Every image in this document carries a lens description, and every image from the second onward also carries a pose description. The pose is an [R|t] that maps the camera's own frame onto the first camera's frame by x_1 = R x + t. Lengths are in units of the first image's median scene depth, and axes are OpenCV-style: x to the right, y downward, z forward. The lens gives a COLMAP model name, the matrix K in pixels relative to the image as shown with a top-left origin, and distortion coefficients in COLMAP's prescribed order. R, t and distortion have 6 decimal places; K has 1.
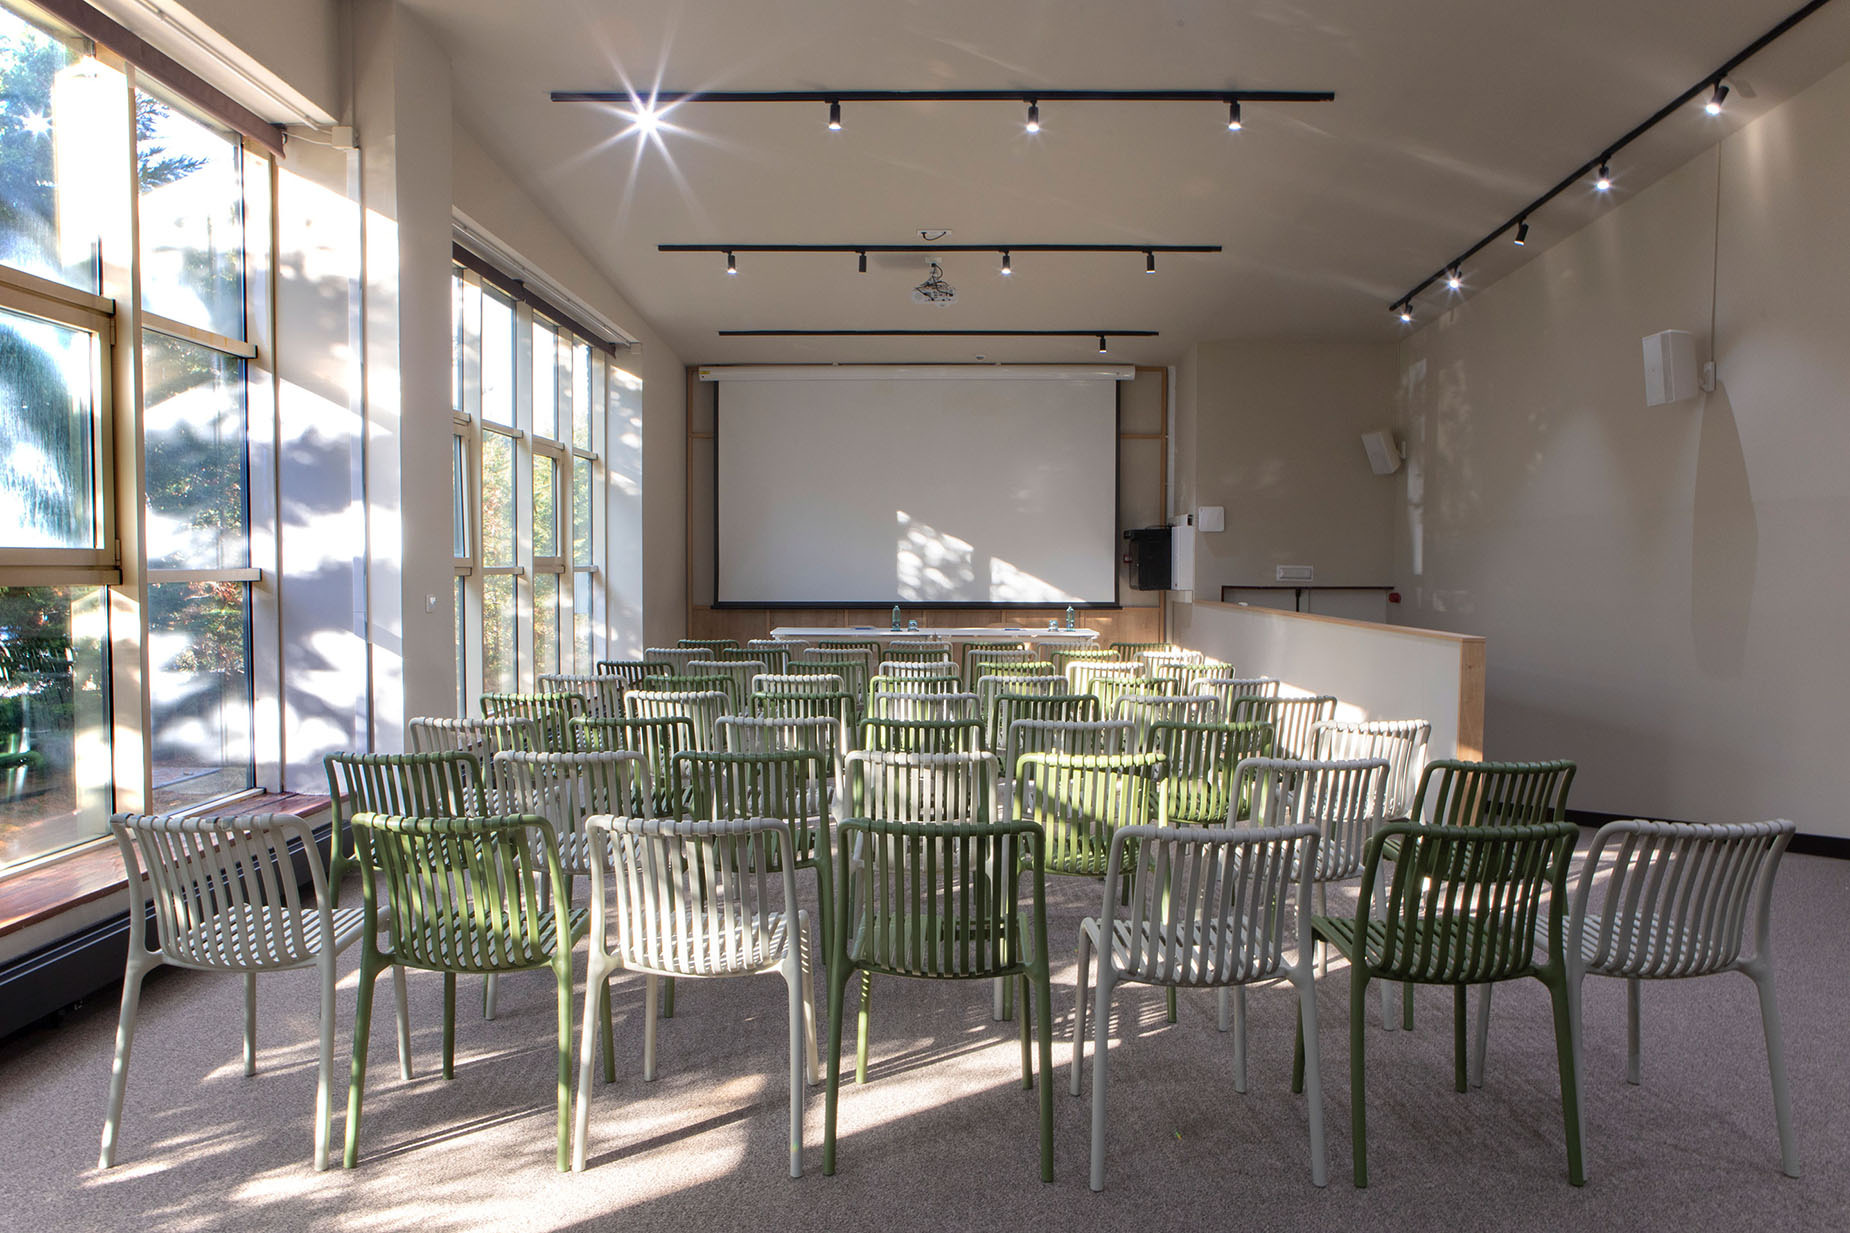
lens RADIAL K [[1280.7, 0, 925.0], [0, 1280.7, 616.5], [0, 0, 1]] dist [-0.024954, -0.000182]
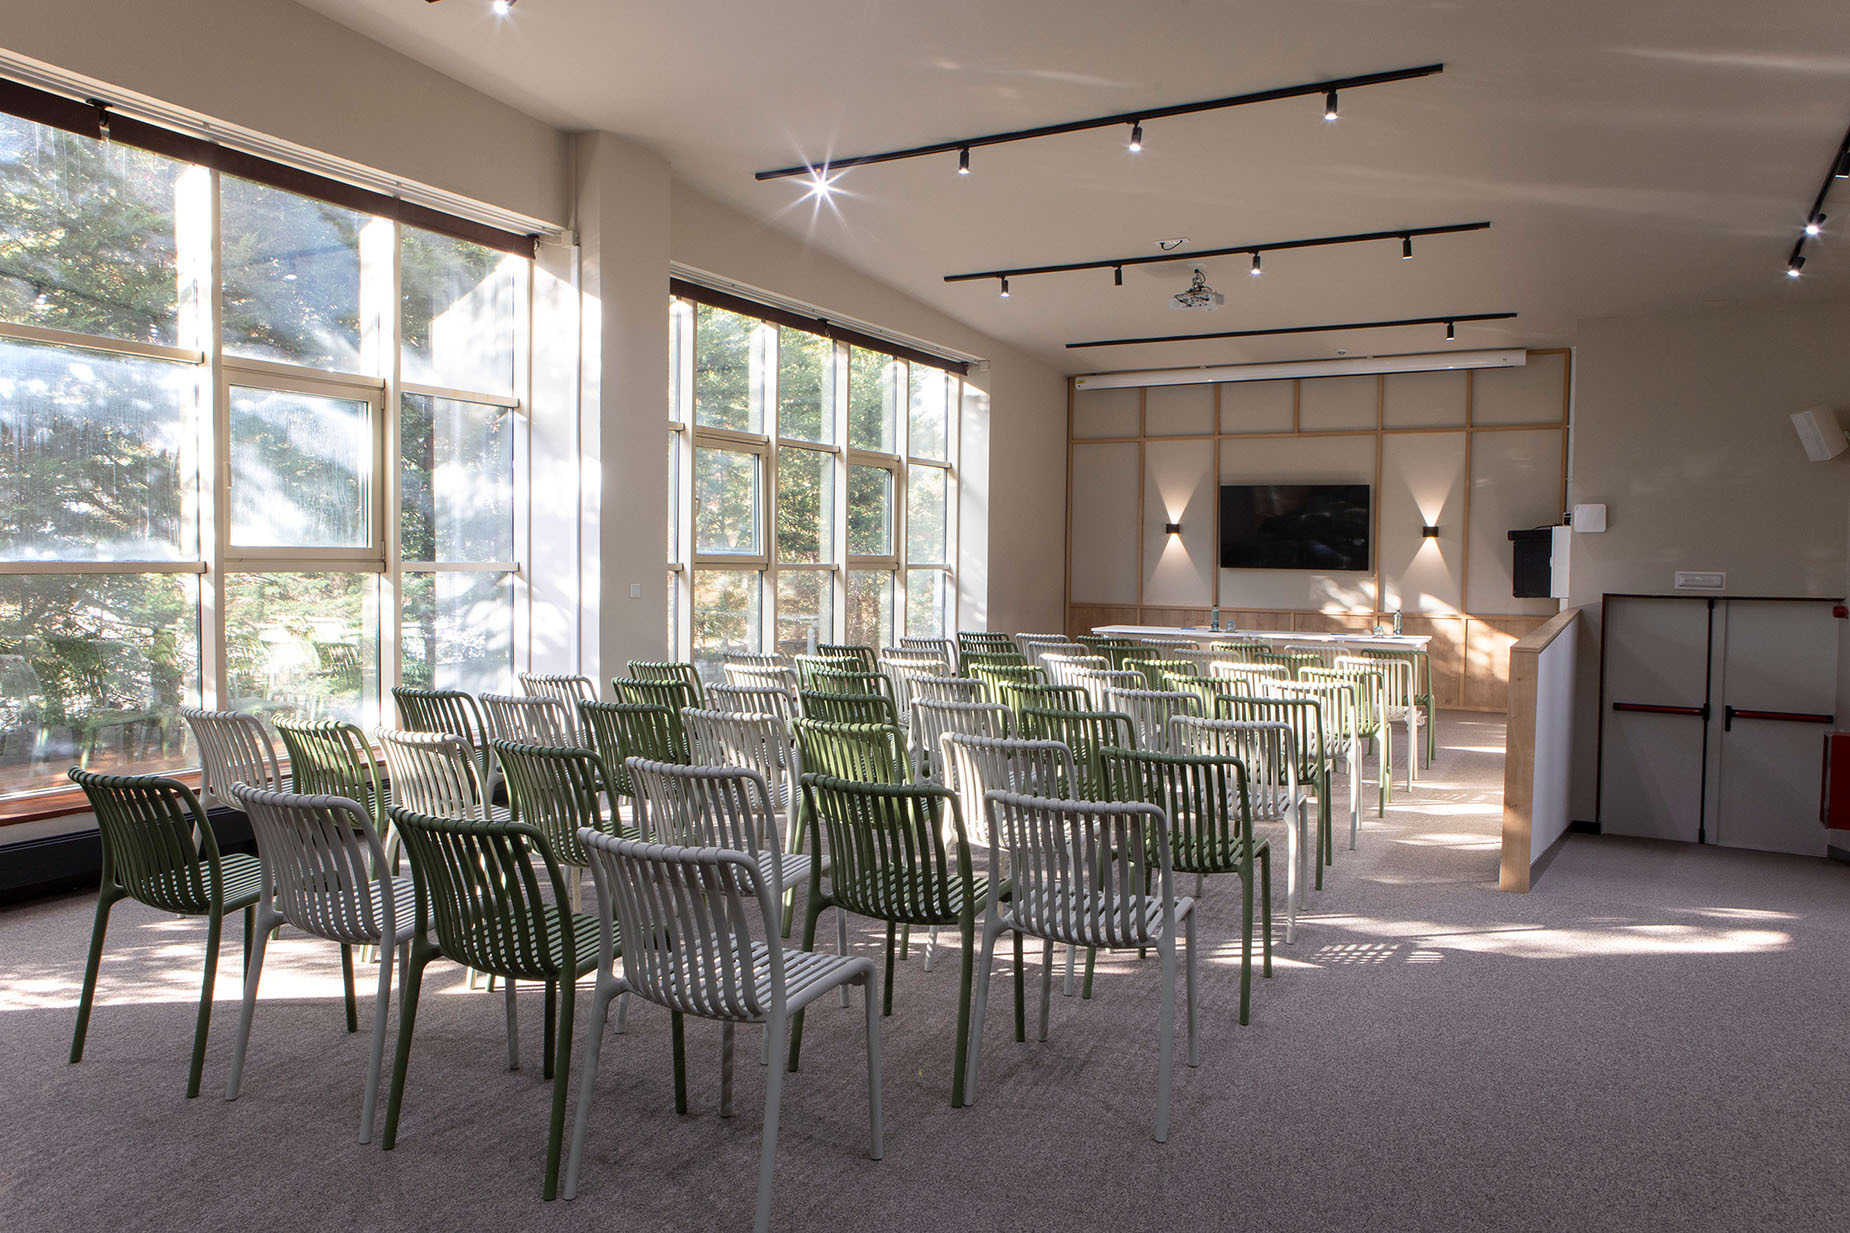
lens RADIAL K [[1303.8, 0, 925.0], [0, 1303.8, 616.5], [0, 0, 1]] dist [-0.085721, 0.103708]
pose [[0.880147, 0.027203, -0.473922, 0.322415], [-0.028054, 0.999592, 0.005277, 0.000792], [0.473872, 0.008651, 0.880551, -0.006716]]
